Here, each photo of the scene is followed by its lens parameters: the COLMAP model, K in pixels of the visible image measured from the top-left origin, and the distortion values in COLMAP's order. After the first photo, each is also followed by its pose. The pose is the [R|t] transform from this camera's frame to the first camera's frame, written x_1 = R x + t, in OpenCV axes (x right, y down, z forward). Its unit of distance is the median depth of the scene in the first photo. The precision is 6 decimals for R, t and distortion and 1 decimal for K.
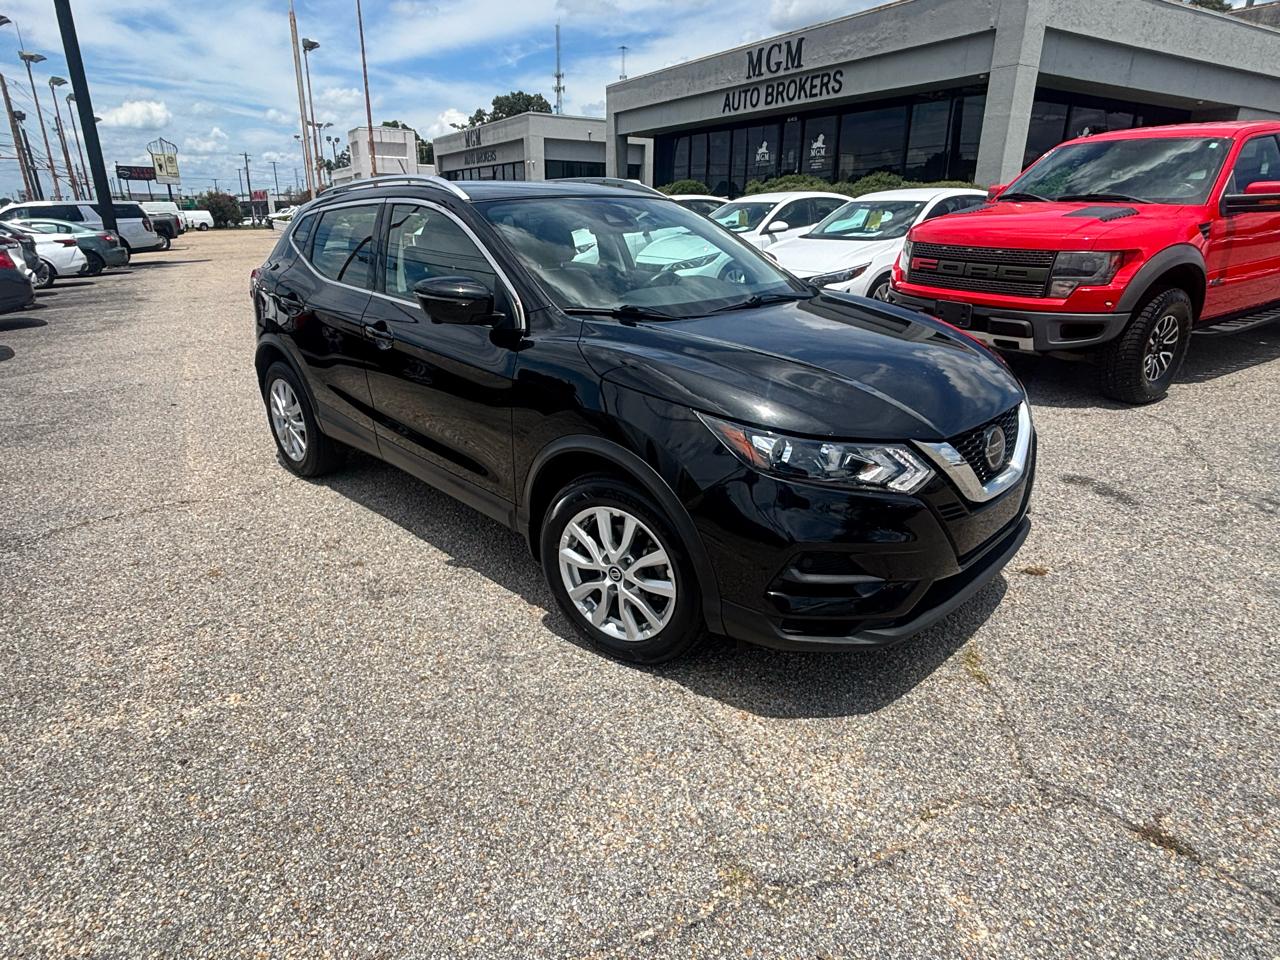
lens RADIAL K [[753.9, 0, 636.4], [0, 753.9, 473.1], [0, 0, 1]] dist [-0.015631, 0.009657]
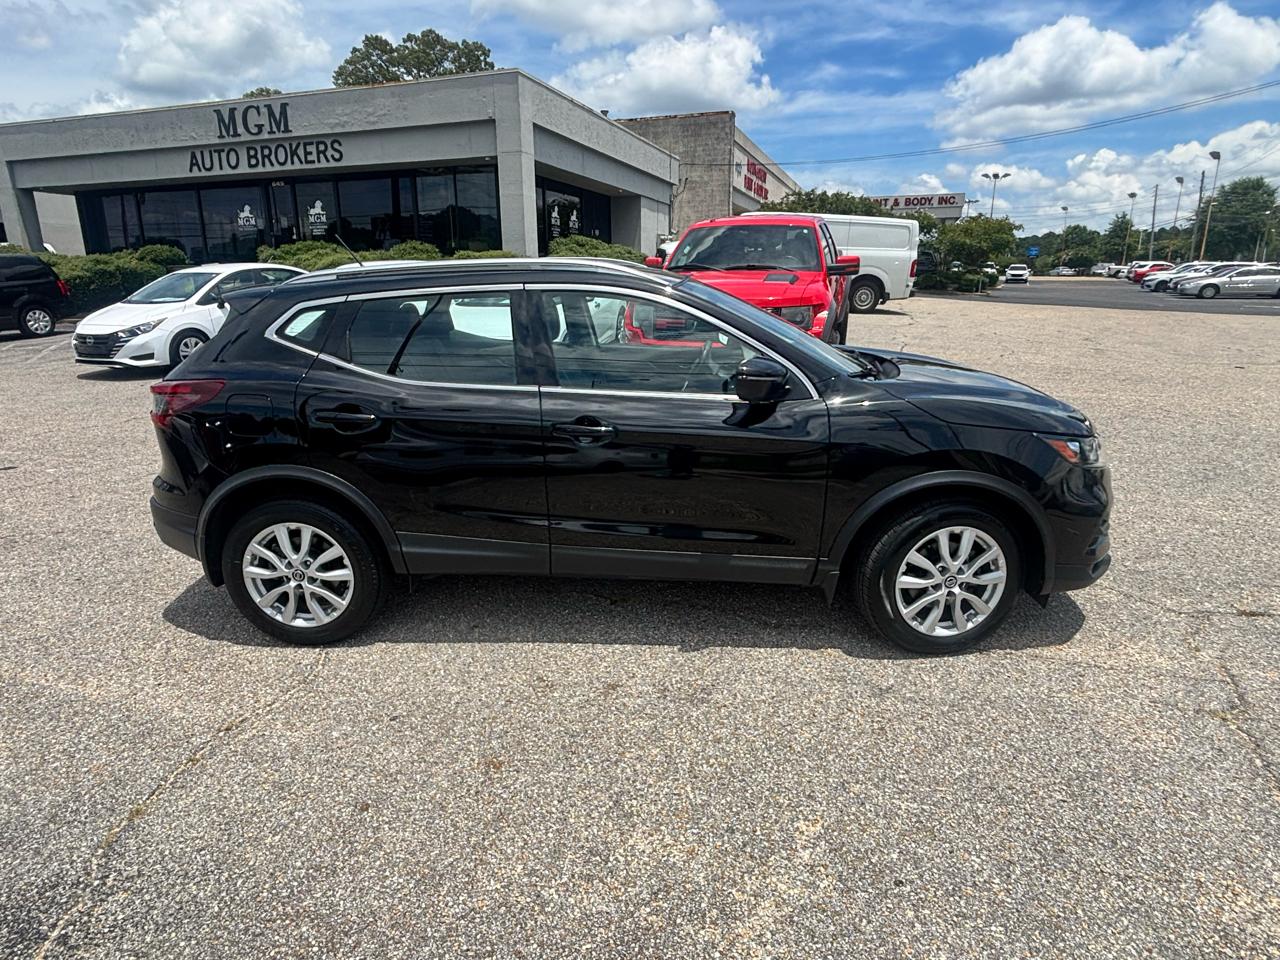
lens RADIAL K [[753.9, 0, 632.0], [0, 753.9, 478.2], [0, 0, 1]] dist [-0.015631, 0.009657]
pose [[0.744383, -0.190483, 0.640008, -0.682582], [0.234542, 0.971966, 0.016490, -0.100266], [-0.625207, 0.137833, 0.768191, 0.211285]]
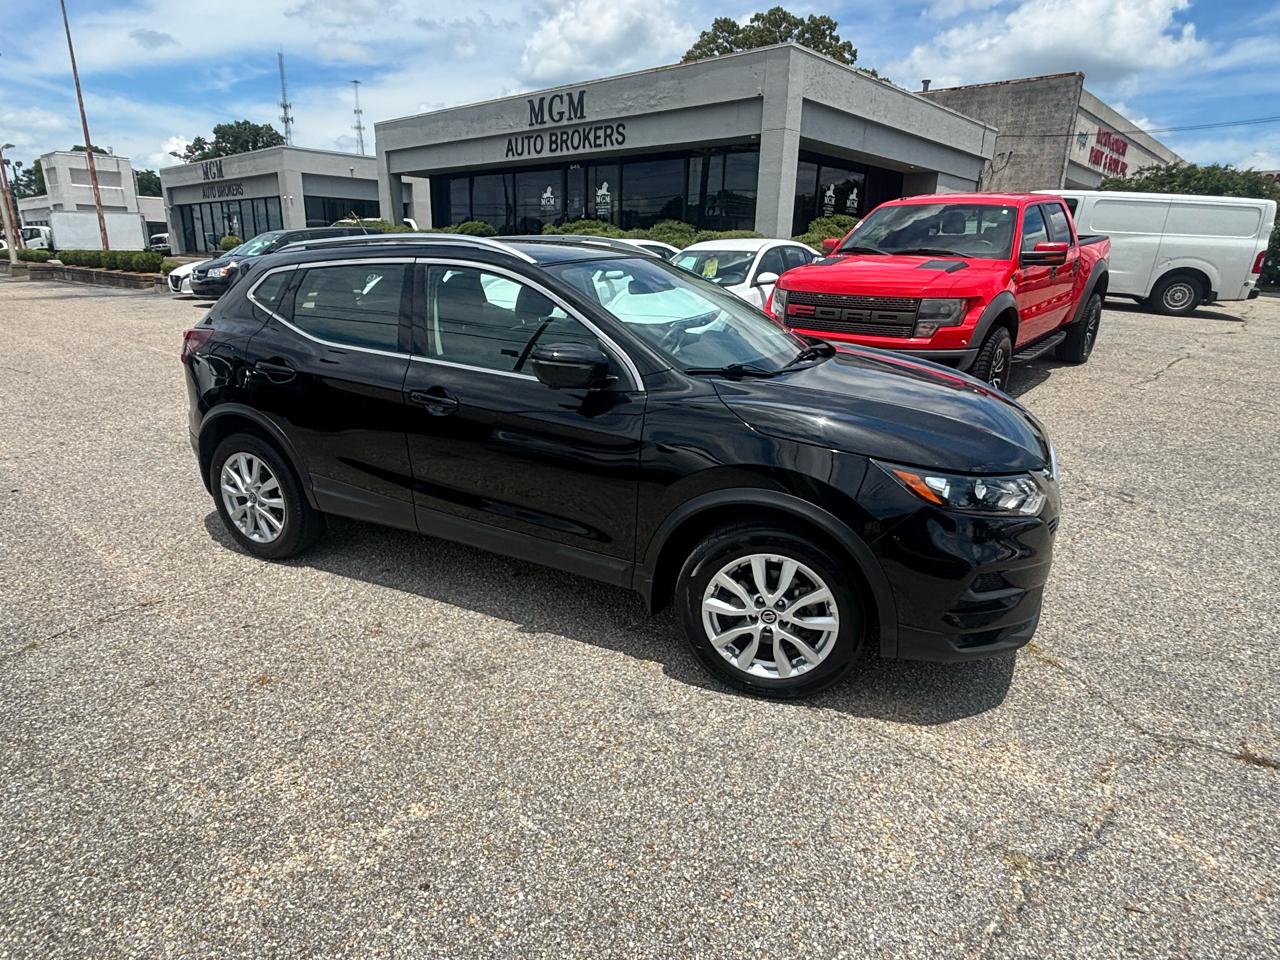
lens RADIAL K [[753.9, 0, 630.1], [0, 753.9, 478.8], [0, 0, 1]] dist [-0.015631, 0.009657]
pose [[0.952666, -0.080178, 0.293257, -0.299430], [0.091624, 0.995468, -0.025479, -0.029733], [-0.289885, 0.051142, 0.955694, 0.018306]]
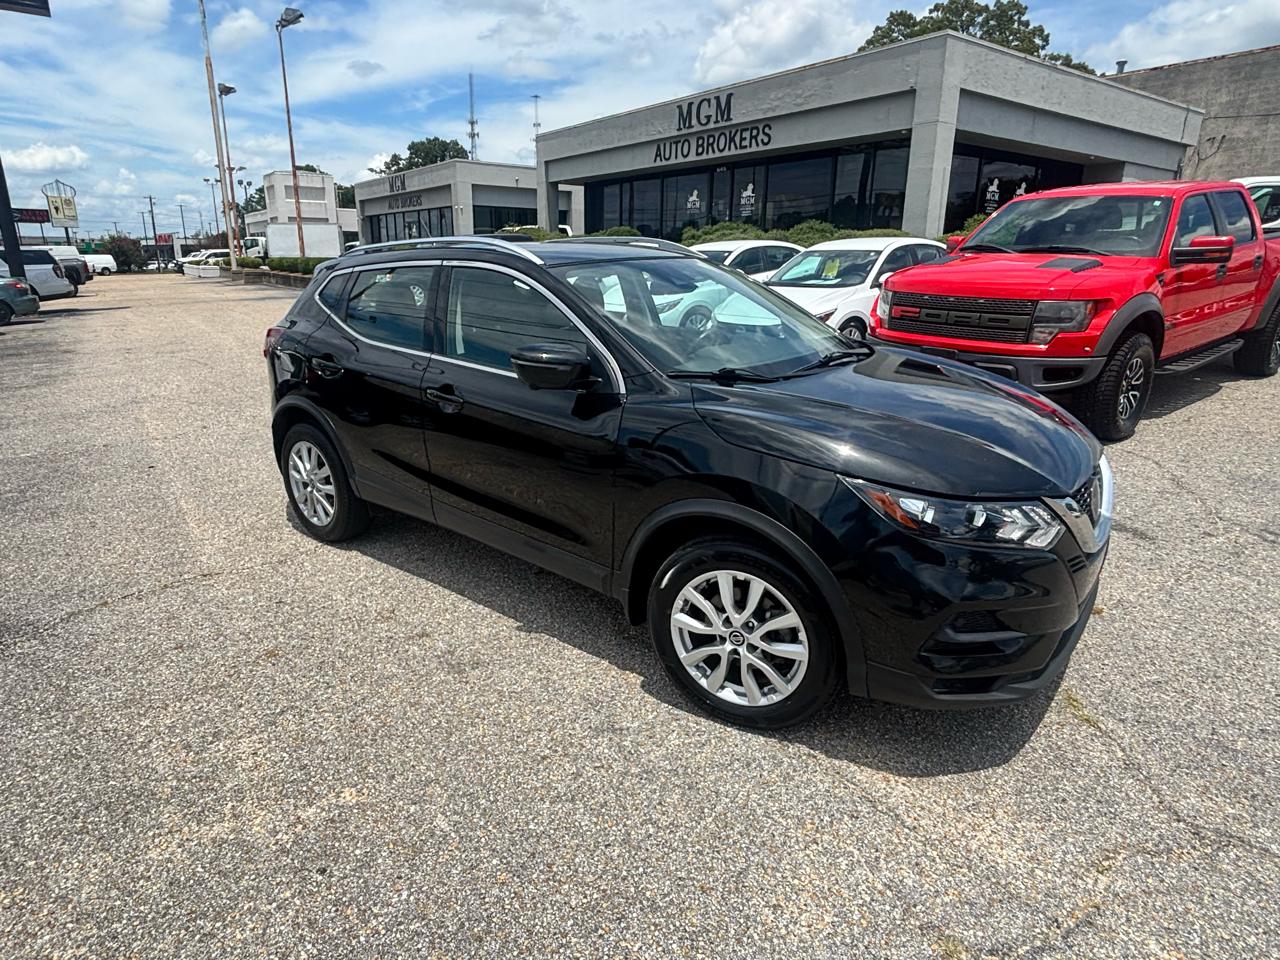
lens RADIAL K [[753.9, 0, 627.9], [0, 753.9, 467.1], [0, 0, 1]] dist [-0.015631, 0.009657]
pose [[0.995258, -0.029287, 0.092759, -0.150808], [0.034614, 0.997810, -0.056359, -0.023648], [-0.090905, 0.059302, 0.994092, 0.007214]]
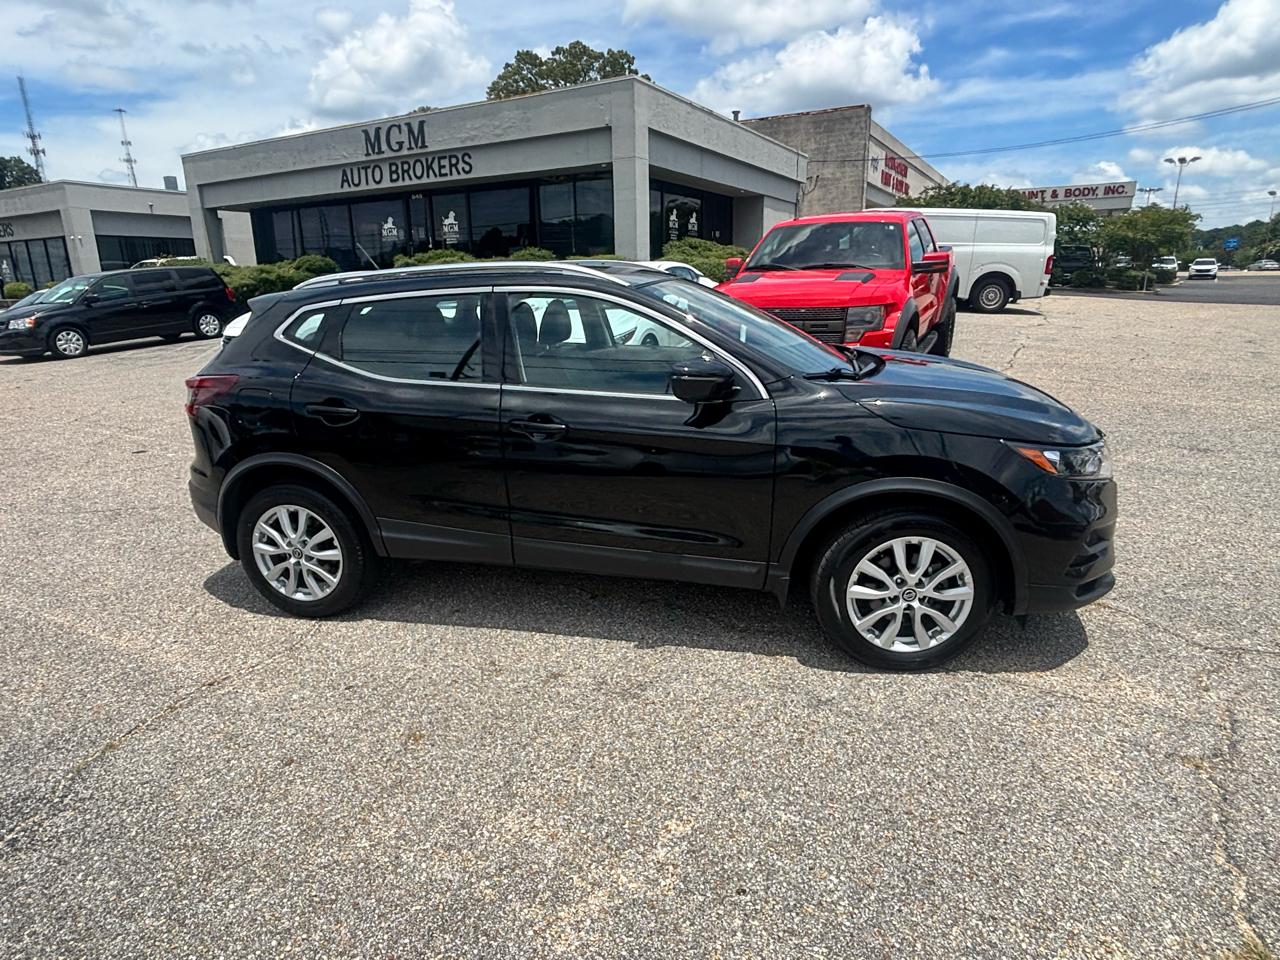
lens RADIAL K [[753.9, 0, 630.2], [0, 753.9, 479.2], [0, 0, 1]] dist [-0.015631, 0.009657]
pose [[0.854440, -0.162174, 0.493591, -0.550471], [0.200396, 0.979393, -0.025110, -0.057066], [-0.479348, 0.120368, 0.869332, 0.103220]]
